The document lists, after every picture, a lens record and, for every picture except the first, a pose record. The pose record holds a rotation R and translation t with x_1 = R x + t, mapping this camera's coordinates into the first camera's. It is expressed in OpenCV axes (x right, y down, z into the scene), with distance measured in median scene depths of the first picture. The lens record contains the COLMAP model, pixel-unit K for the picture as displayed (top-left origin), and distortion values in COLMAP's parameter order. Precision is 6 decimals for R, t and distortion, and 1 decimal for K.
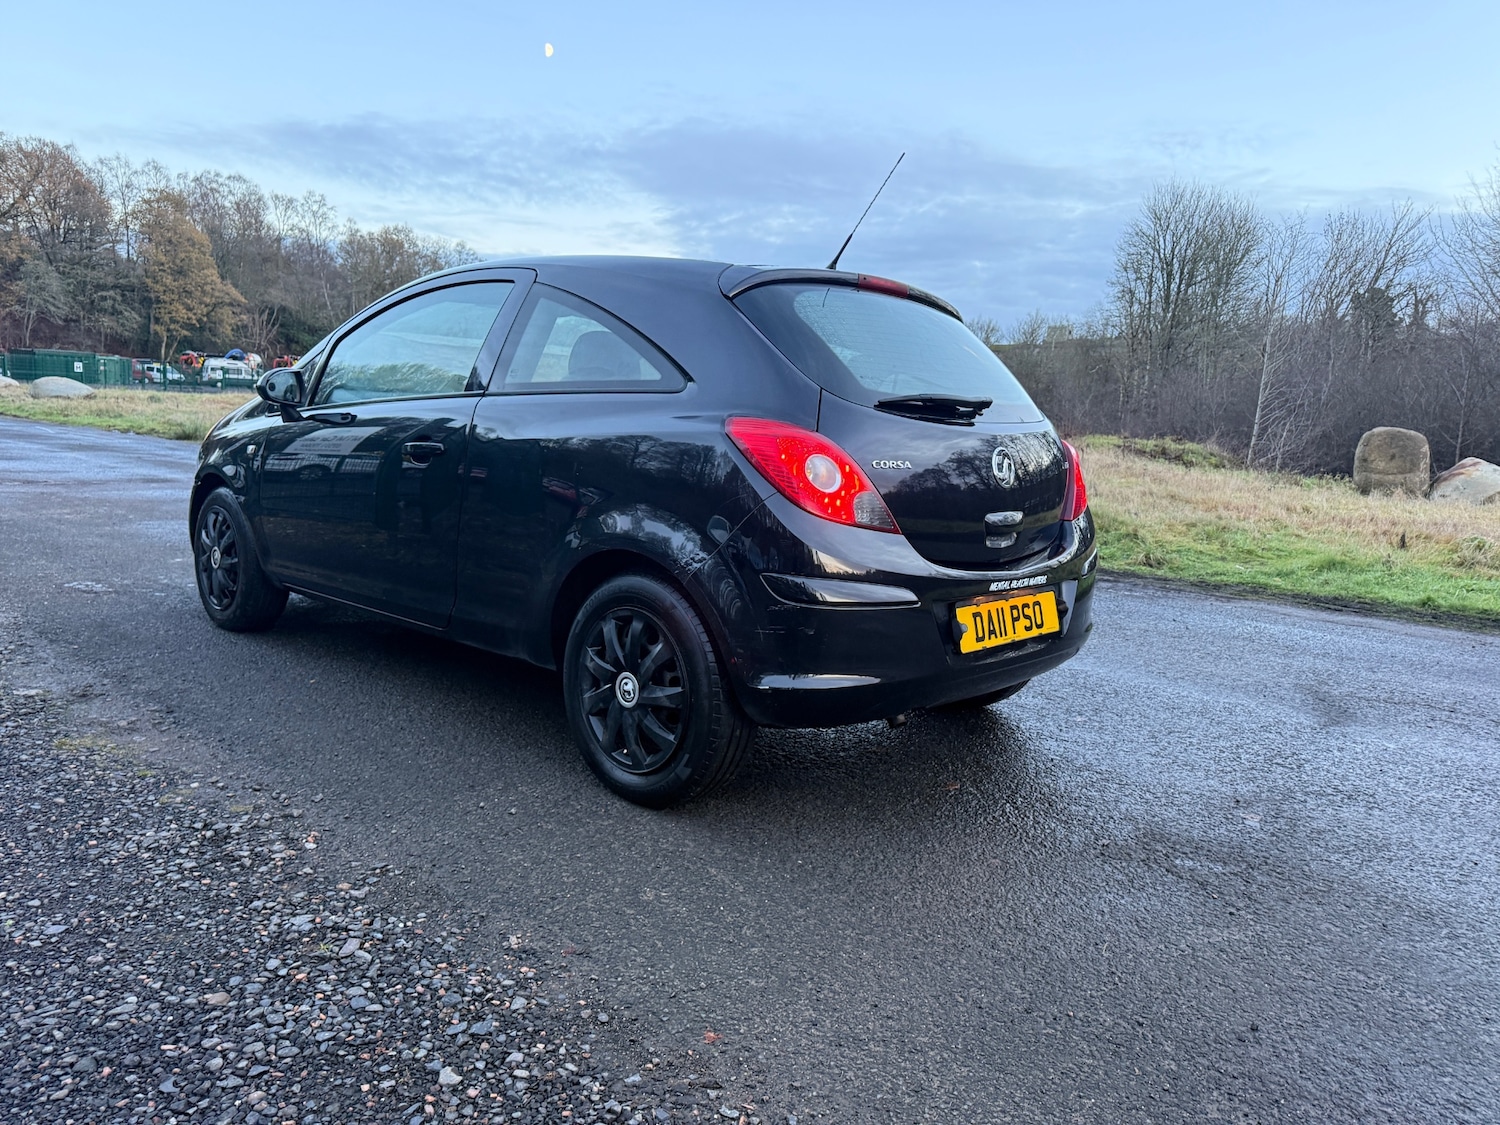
lens RADIAL K [[1183.4, 0, 761.1], [0, 1183.4, 580.3], [0, 0, 1]] dist [0.000209, 0.031349]
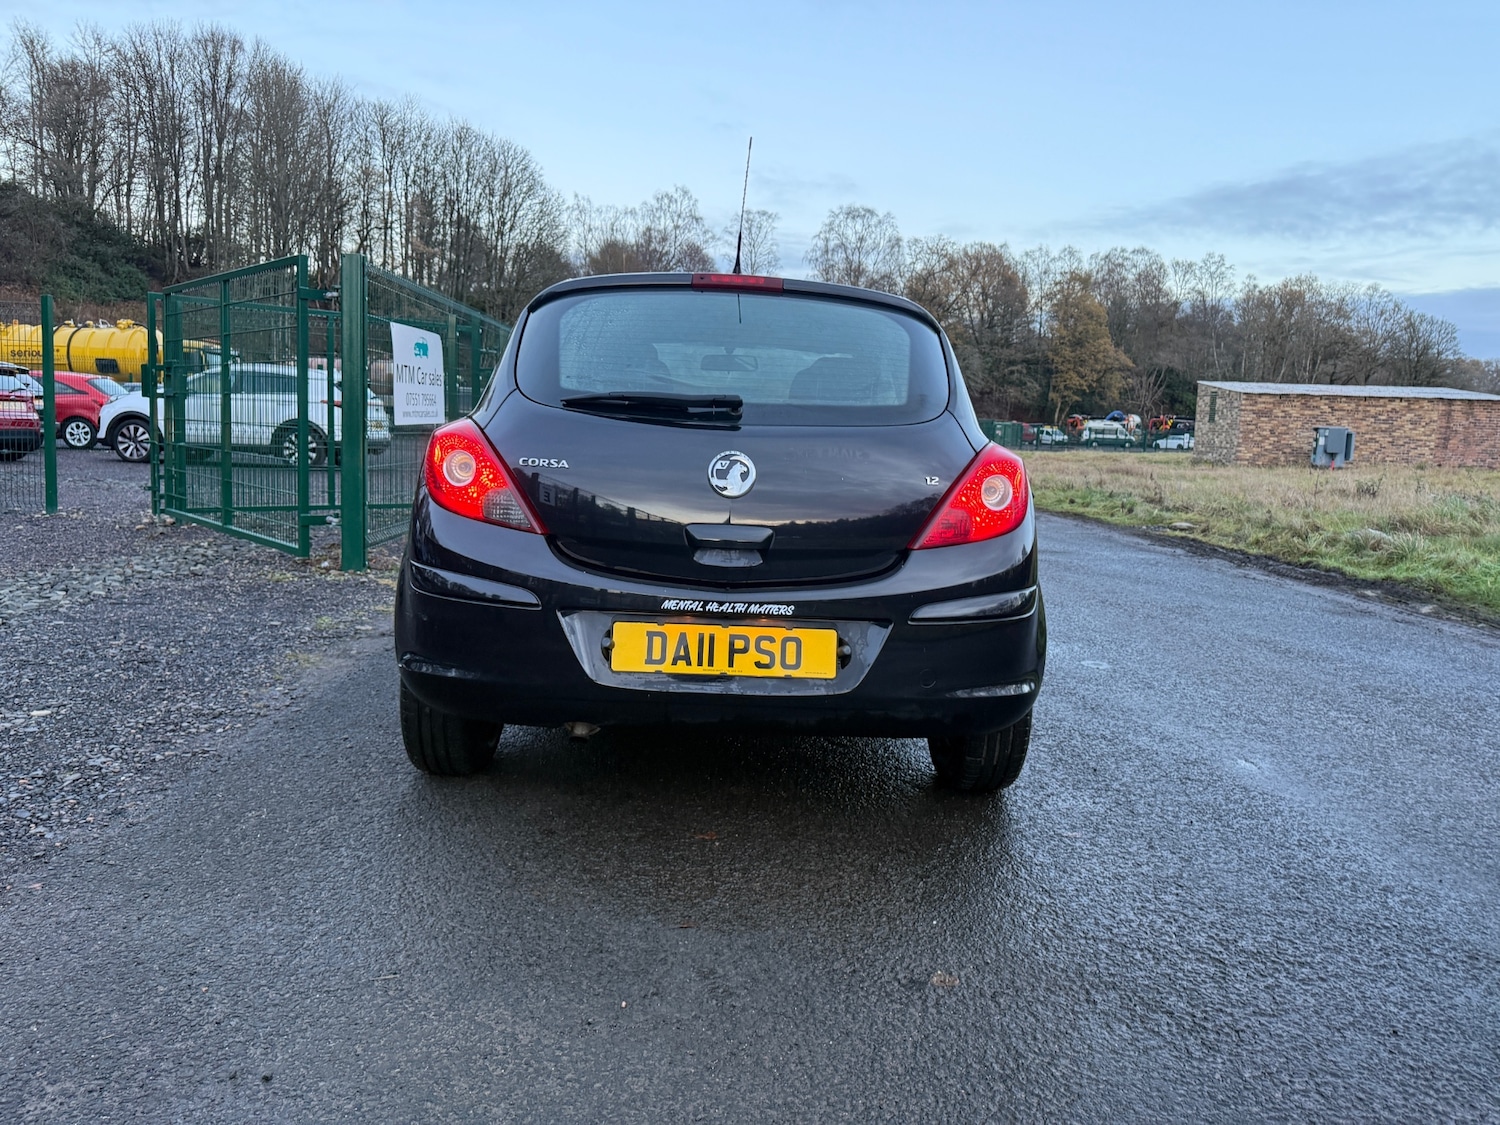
lens RADIAL K [[1176.9, 0, 734.3], [0, 1176.9, 561.9], [0, 0, 1]] dist [0.020049, -0.007731]
pose [[0.656040, 0.059272, -0.752395, 0.129907], [-0.112550, 0.993447, -0.019875, -0.002169], [0.746287, 0.097721, 0.658412, 0.064732]]
